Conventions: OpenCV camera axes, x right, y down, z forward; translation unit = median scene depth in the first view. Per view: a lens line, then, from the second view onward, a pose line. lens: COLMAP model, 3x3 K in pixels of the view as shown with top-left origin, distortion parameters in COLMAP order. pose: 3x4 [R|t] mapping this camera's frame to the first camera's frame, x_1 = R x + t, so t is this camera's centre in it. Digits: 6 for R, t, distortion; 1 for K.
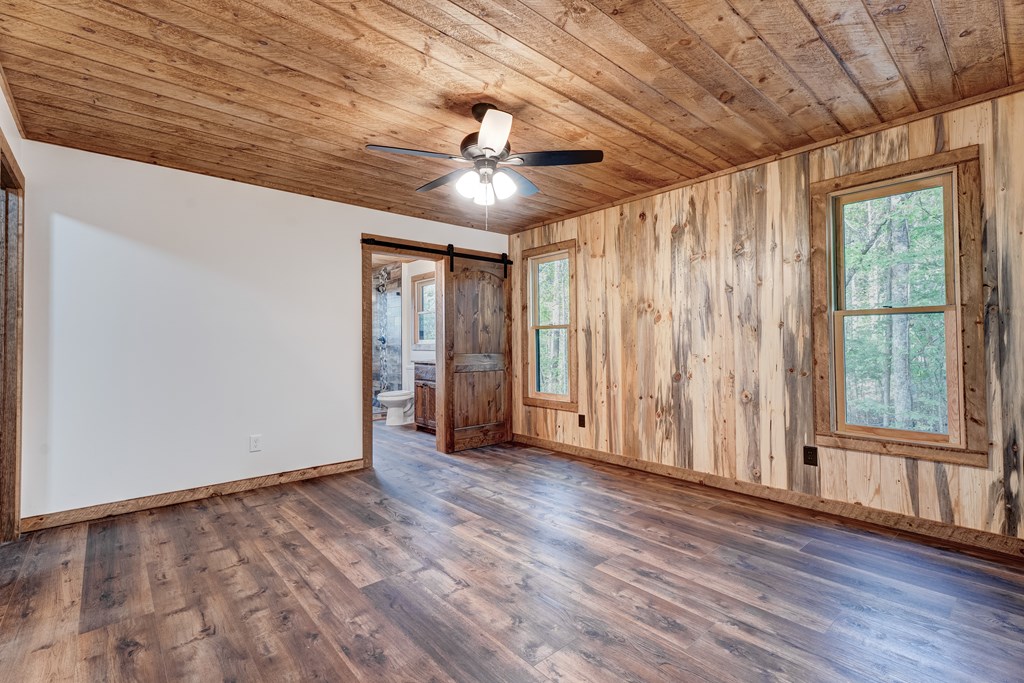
lens RADIAL K [[464.7, 0, 511.9], [0, 464.7, 337.7], [0, 0, 1]] dist [0.004380, -0.001474]
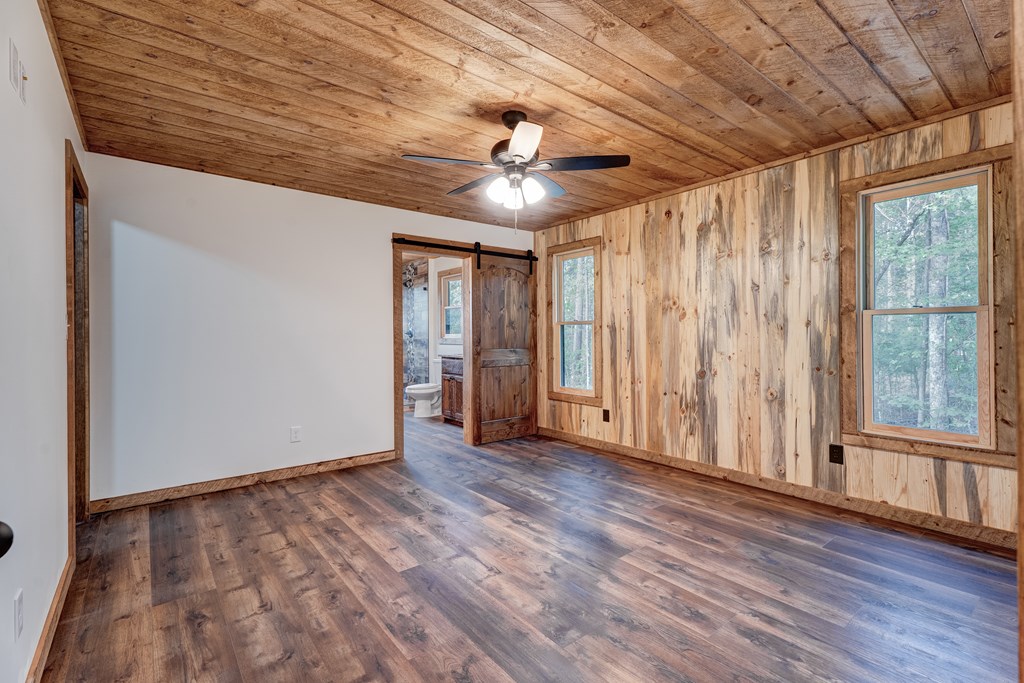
lens RADIAL K [[464.7, 0, 511.2], [0, 464.7, 337.3], [0, 0, 1]] dist [0.004380, -0.001474]
pose [[0.998823, 0.001835, -0.048463, -0.013482], [-0.000935, 0.999827, 0.018581, -0.018574], [0.048489, -0.018514, 0.998652, -0.038826]]
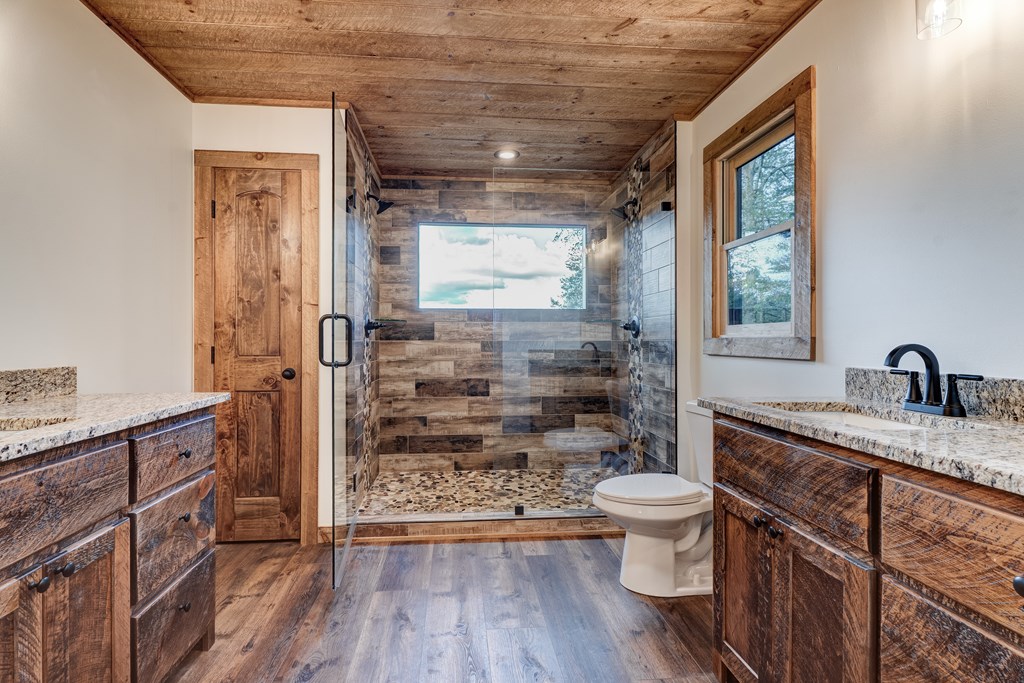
lens RADIAL K [[464.7, 0, 491.3], [0, 464.7, 339.6], [0, 0, 1]] dist [0.004380, -0.001474]
pose [[0.796875, 0.004111, -0.604130, -0.333347], [0.003320, 0.999932, 0.011185, 0.027247], [0.604135, -0.010919, 0.796807, 1.578970]]
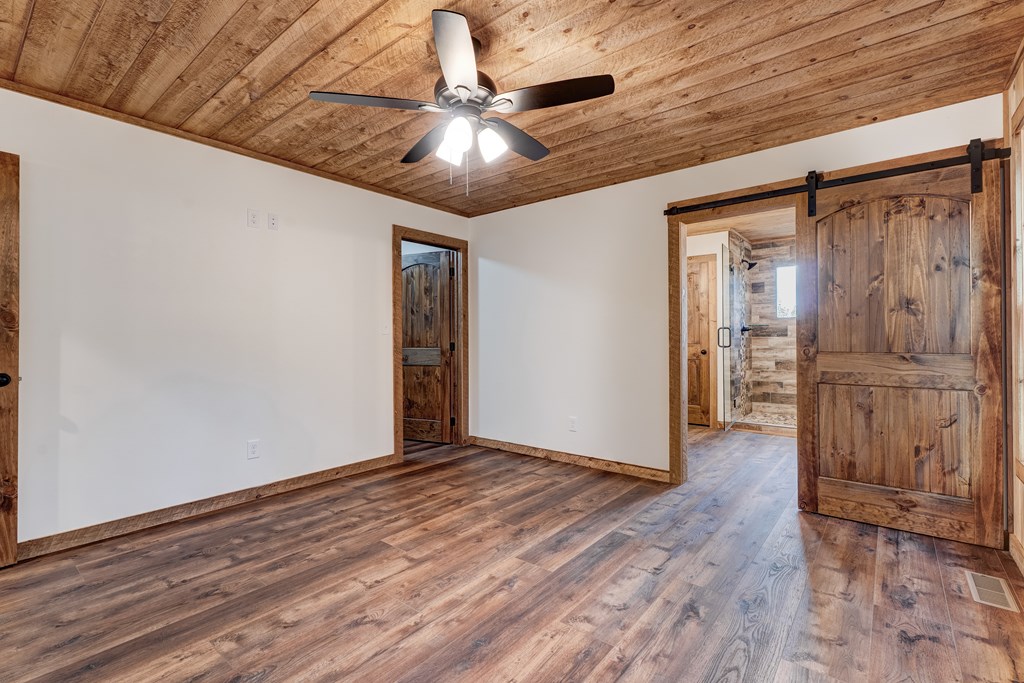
lens RADIAL K [[464.7, 0, 513.3], [0, 464.7, 335.8], [0, 0, 1]] dist [0.004380, -0.001474]
pose [[0.162015, 0.000168, -0.986788, 0.708392], [0.018094, 0.999831, 0.003141, 0.009033], [0.986622, -0.018364, 0.161984, 0.893014]]
